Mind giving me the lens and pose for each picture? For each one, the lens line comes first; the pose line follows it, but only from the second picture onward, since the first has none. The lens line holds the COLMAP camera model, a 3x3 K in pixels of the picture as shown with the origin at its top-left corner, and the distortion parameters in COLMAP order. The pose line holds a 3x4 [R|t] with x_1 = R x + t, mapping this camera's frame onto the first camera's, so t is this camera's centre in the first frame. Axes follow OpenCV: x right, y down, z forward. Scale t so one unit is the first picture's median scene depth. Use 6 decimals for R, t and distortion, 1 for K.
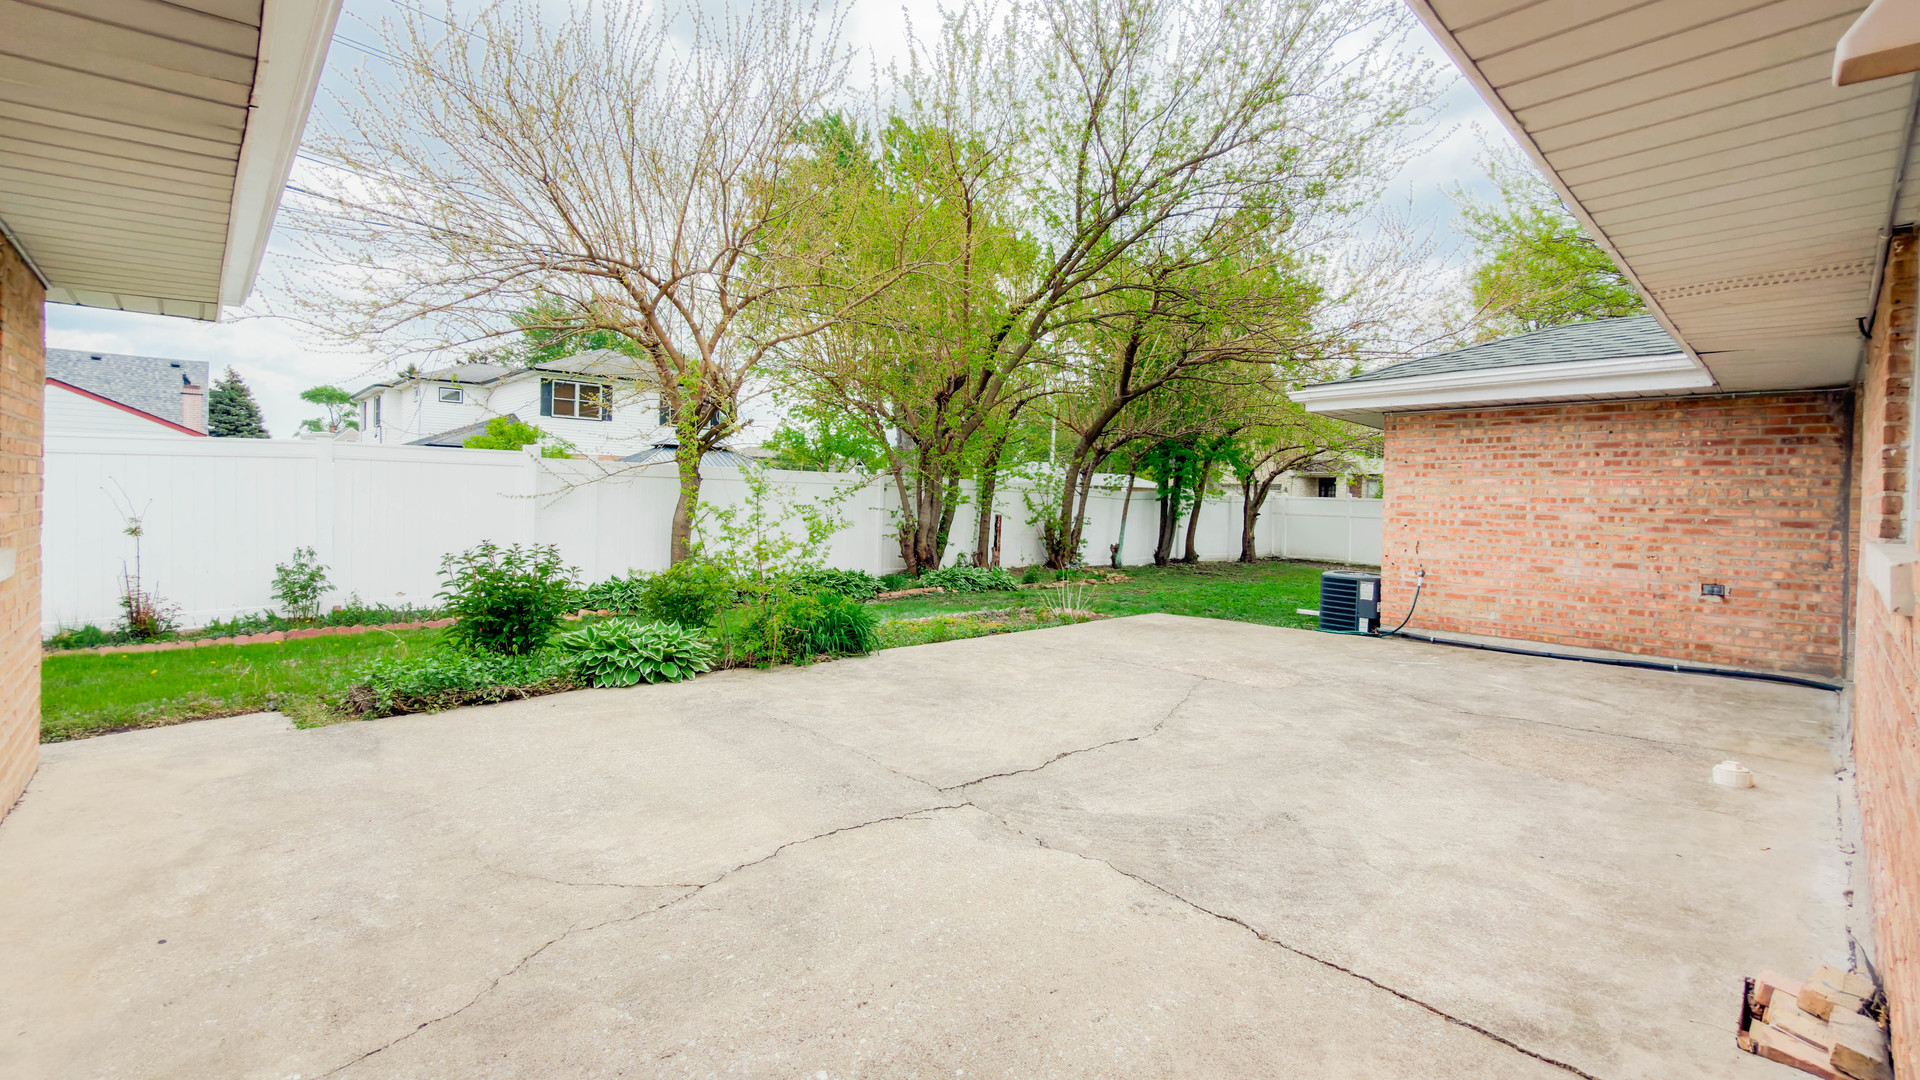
lens RADIAL K [[900.4, 0, 960.0], [0, 900.4, 540.0], [0, 0, 1]] dist [0.001359, -0.000300]
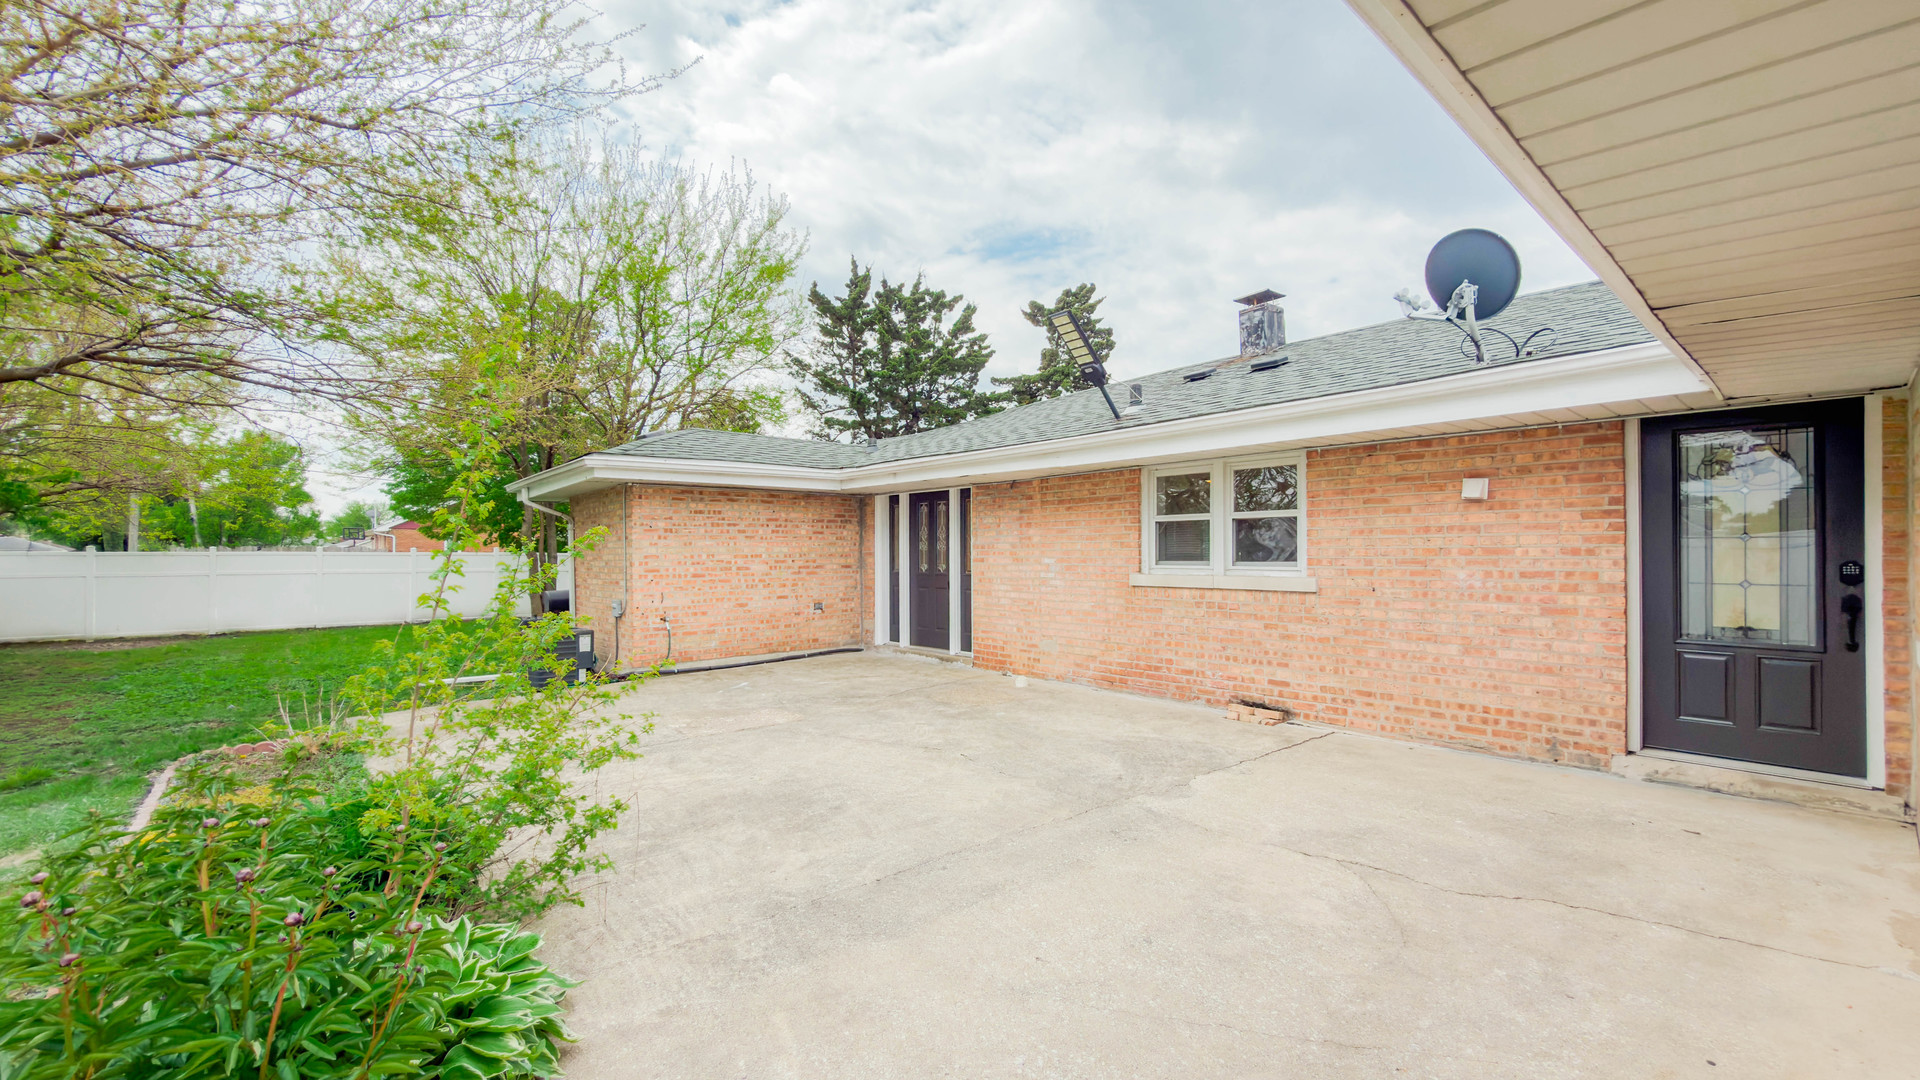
lens RADIAL K [[831.1, 0, 960.0], [0, 831.1, 540.0], [0, 0, 1]] dist [0.000663, 0.000338]
pose [[-0.045351, -0.011564, 0.998904, -0.737147], [0.048921, 0.998708, 0.013783, -0.077263], [-0.997773, 0.049493, -0.044727, 0.771286]]
